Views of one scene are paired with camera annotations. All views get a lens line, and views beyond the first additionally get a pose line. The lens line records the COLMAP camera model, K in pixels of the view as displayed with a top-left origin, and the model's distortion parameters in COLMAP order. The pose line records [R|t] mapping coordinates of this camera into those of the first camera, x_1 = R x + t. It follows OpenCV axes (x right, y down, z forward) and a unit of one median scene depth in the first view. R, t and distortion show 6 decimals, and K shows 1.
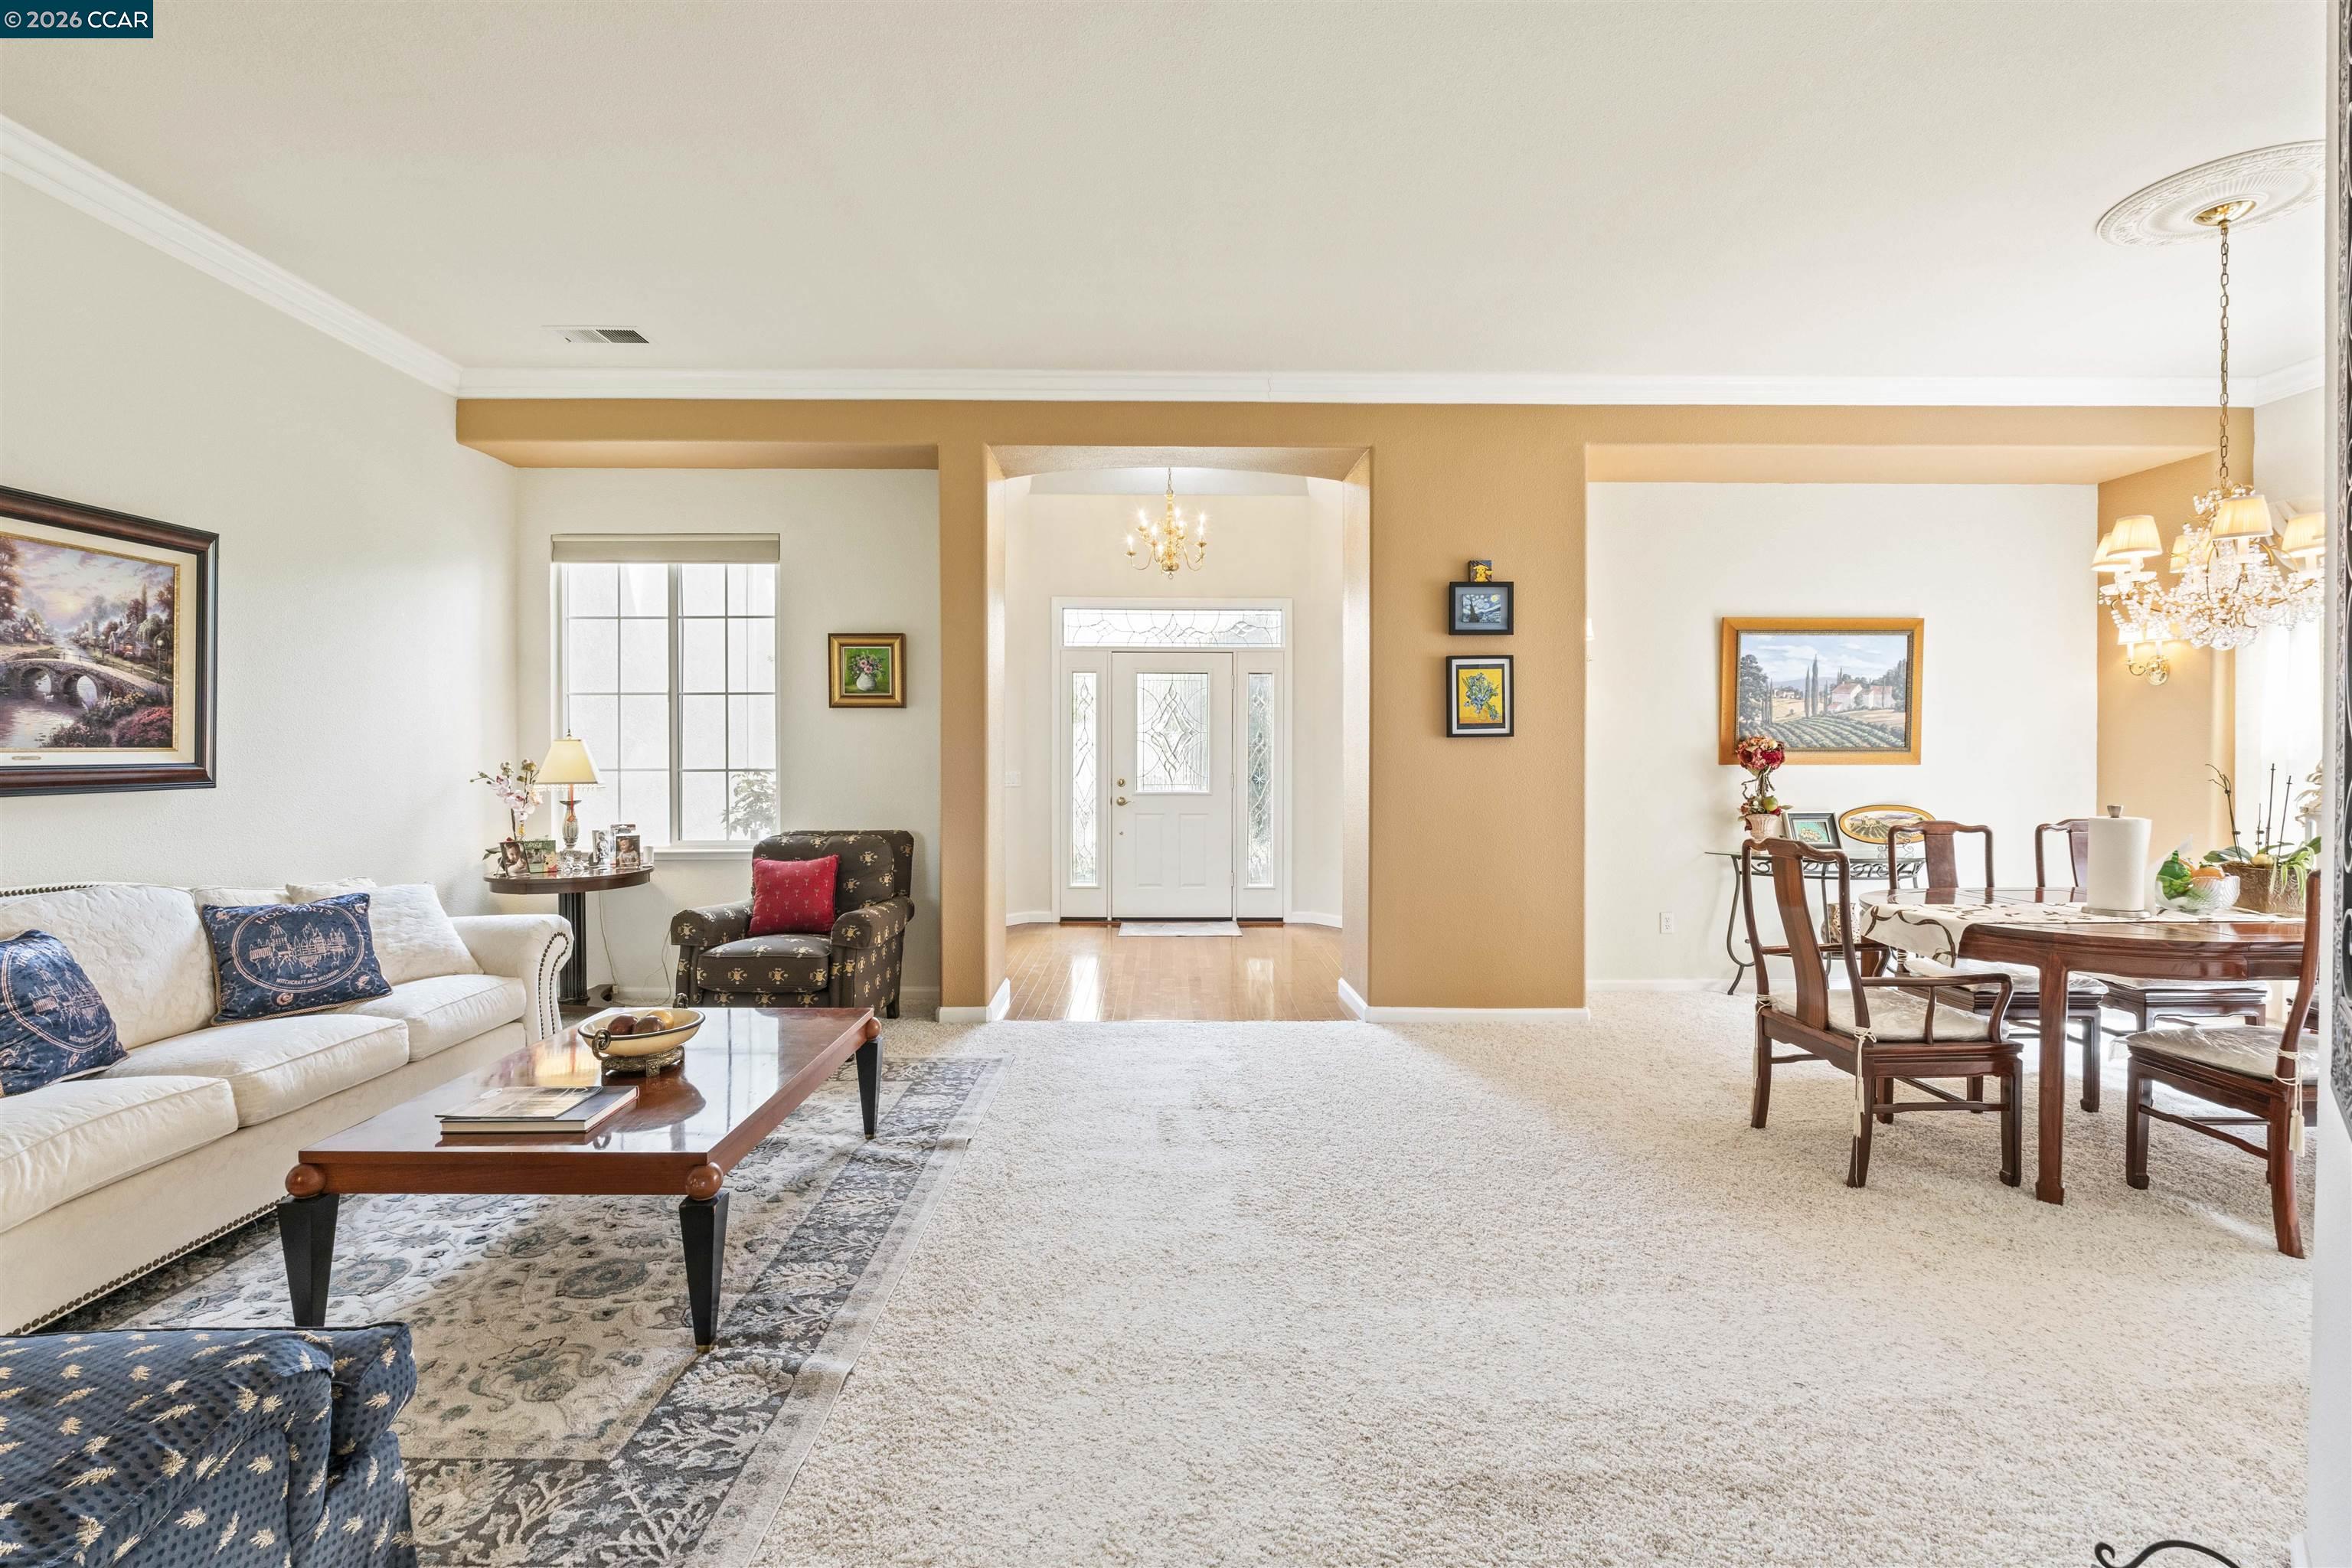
lens RADIAL K [[1049.7, 0, 1175.5], [0, 1049.7, 753.8], [0, 0, 1]] dist [-0.001316, -0.000187]
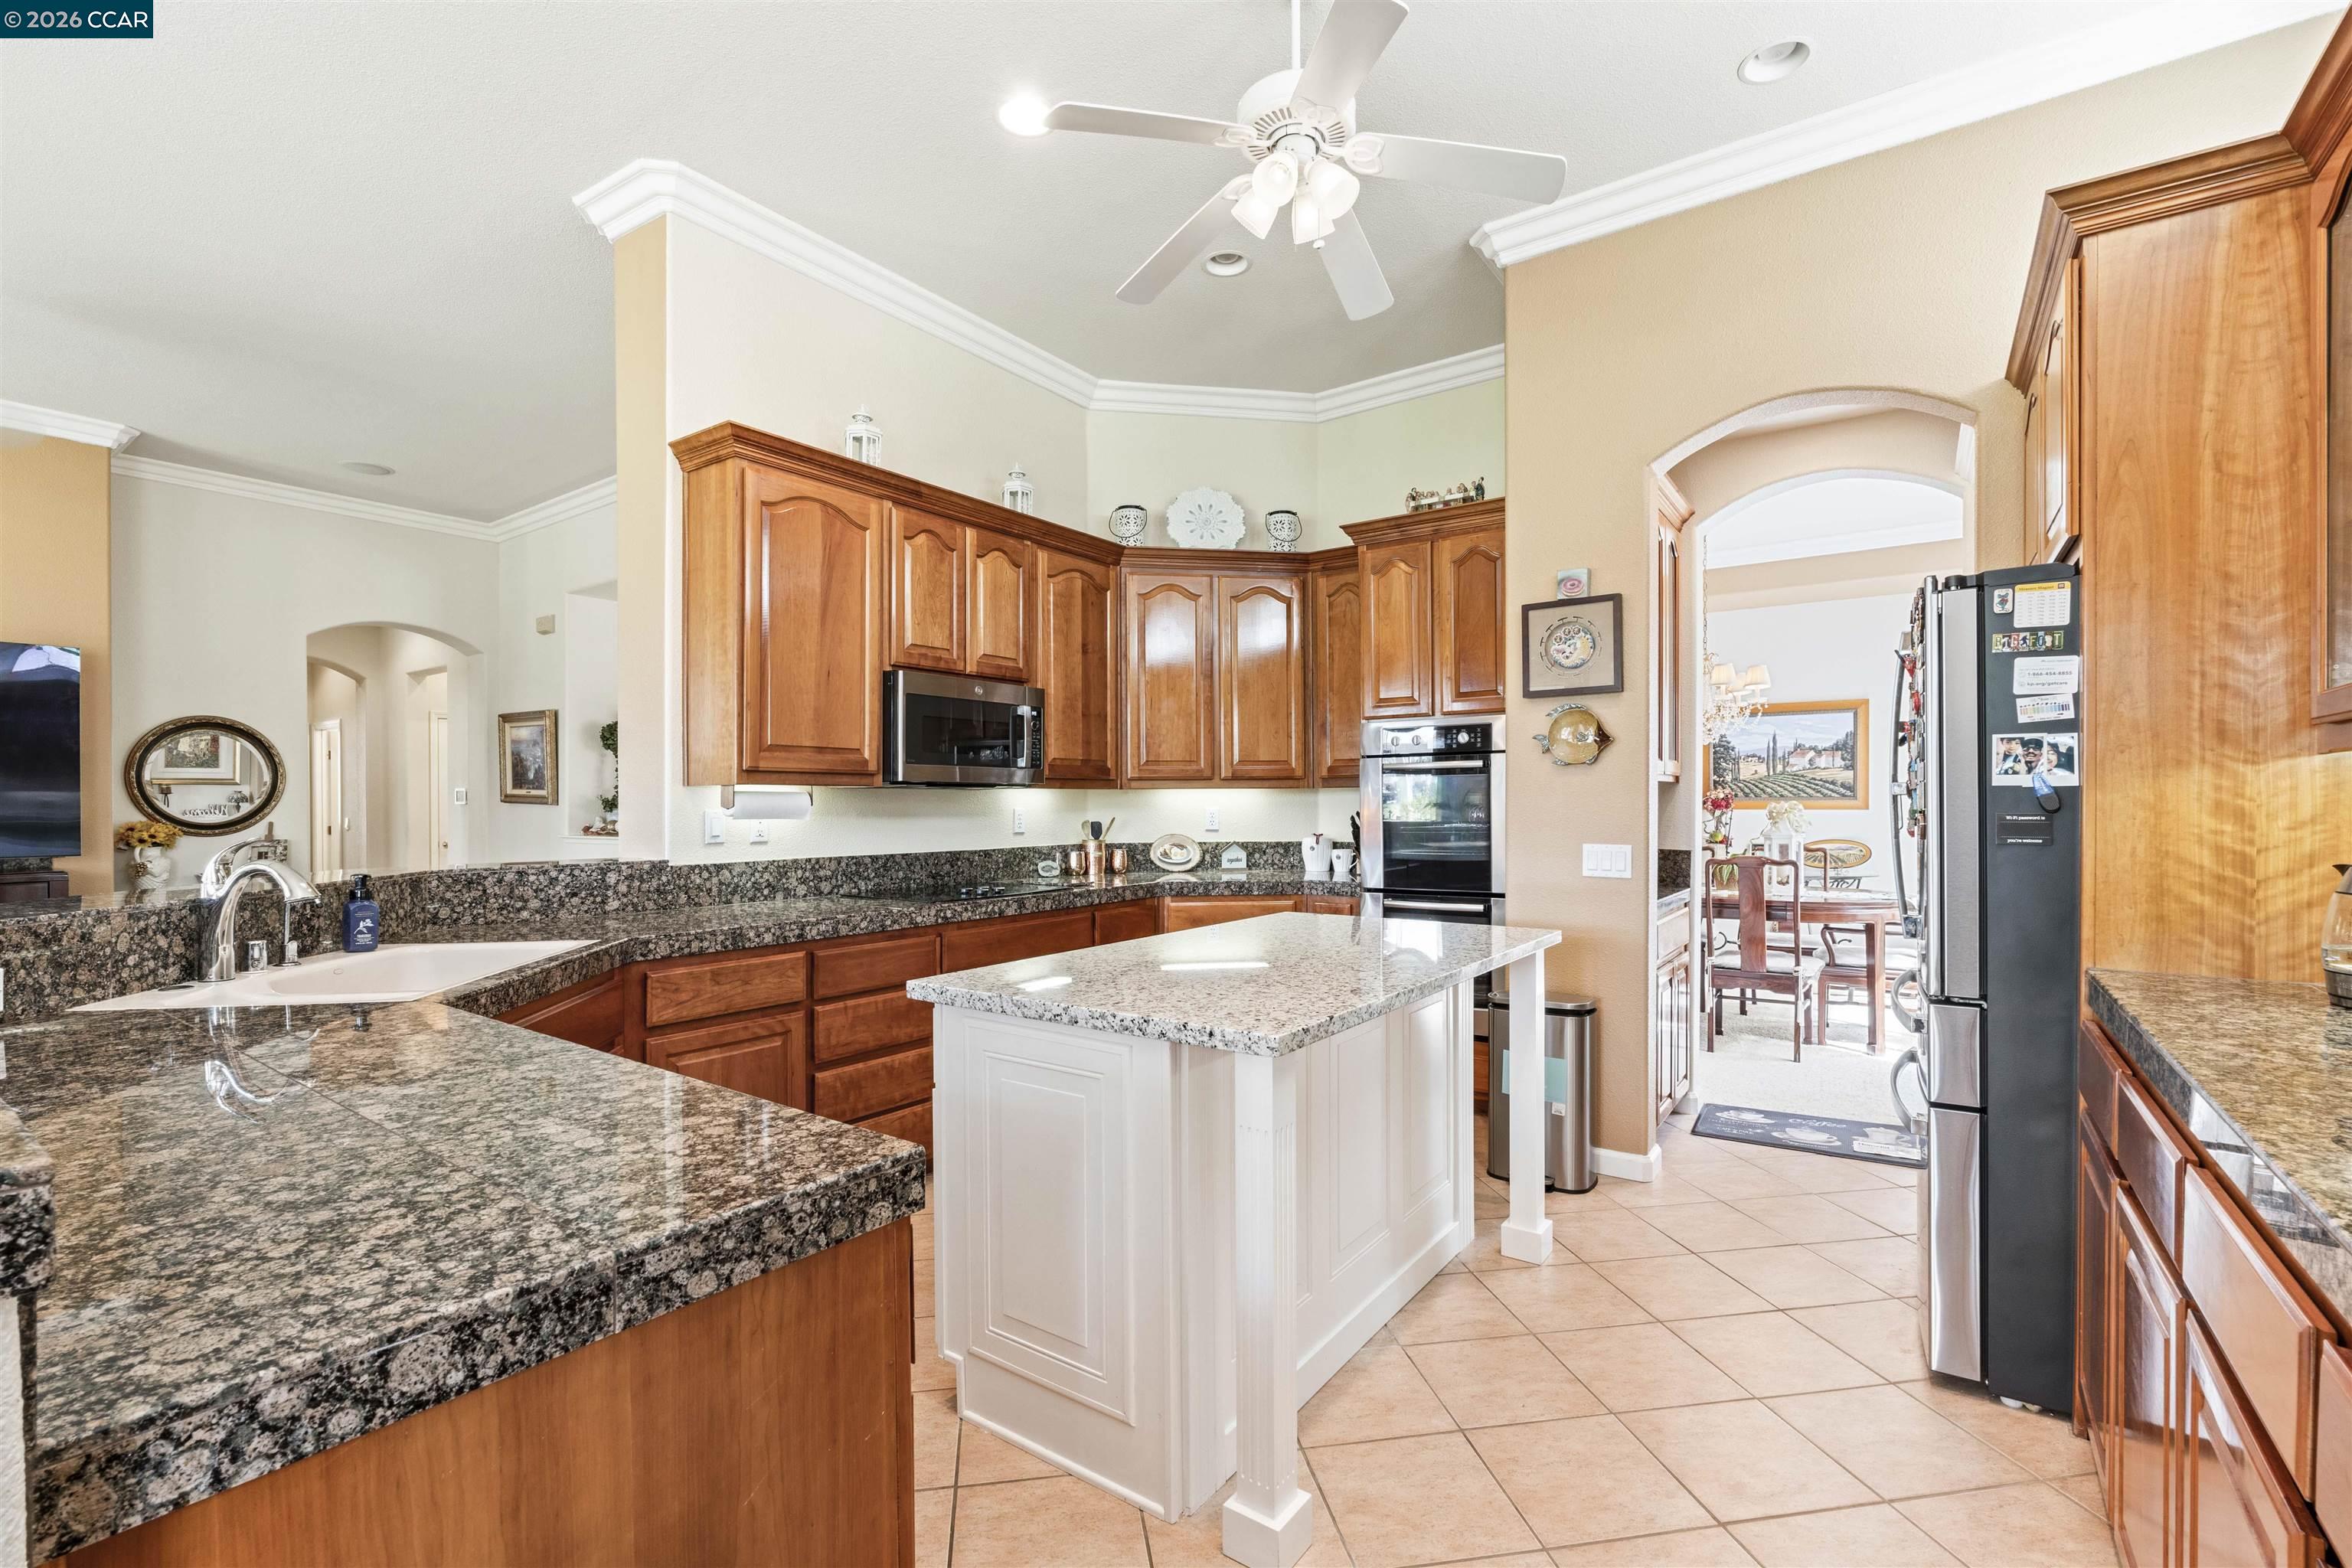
lens RADIAL K [[1037.4, 0, 1180.5], [0, 1037.4, 803.0], [0, 0, 1]] dist [-0.002678, -0.000514]
pose [[0.807781, -0.002247, -0.589478, 0.781553], [0.002775, 0.999996, -0.000009, -0.000450], [0.589476, -0.001629, 0.807784, -0.561793]]
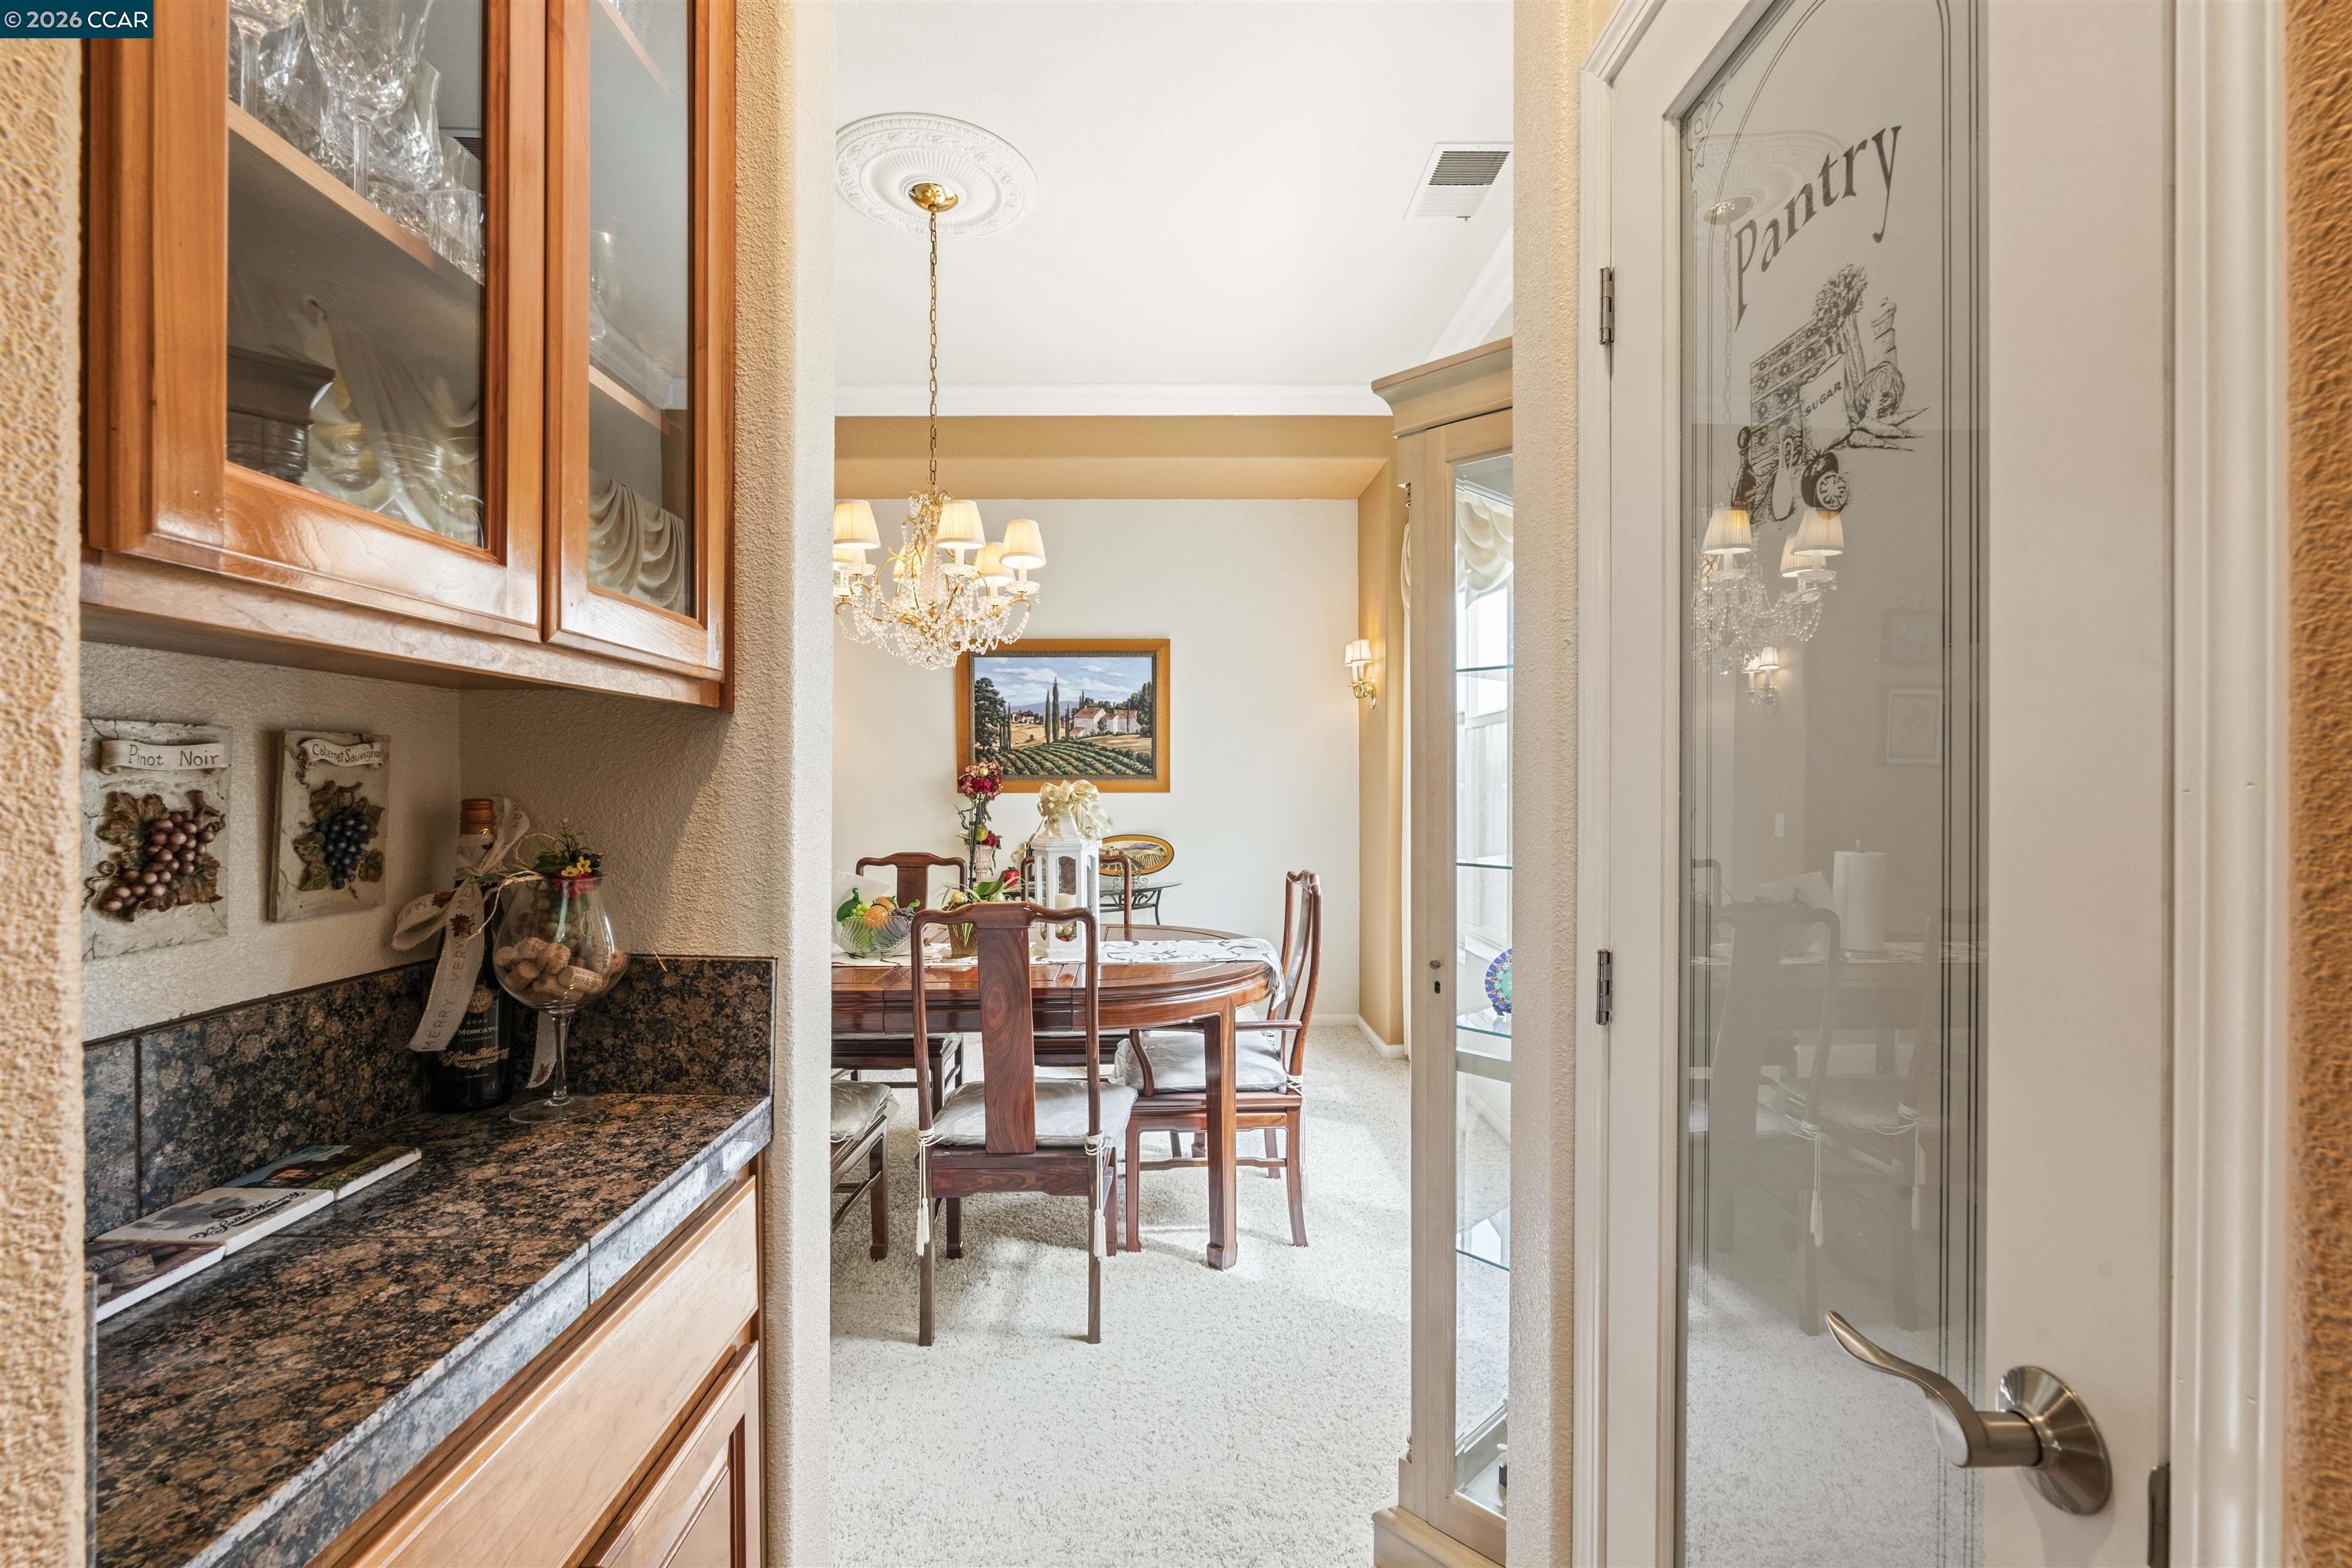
lens RADIAL K [[1037.4, 0, 1180.5], [0, 1037.4, 803.0], [0, 0, 1]] dist [-0.002678, -0.000514]
pose [[0.999980, -0.003111, 0.005532, 0.717595], [0.002994, 0.999775, 0.021022, 0.000119], [-0.005596, -0.021005, 0.999764, 0.054715]]
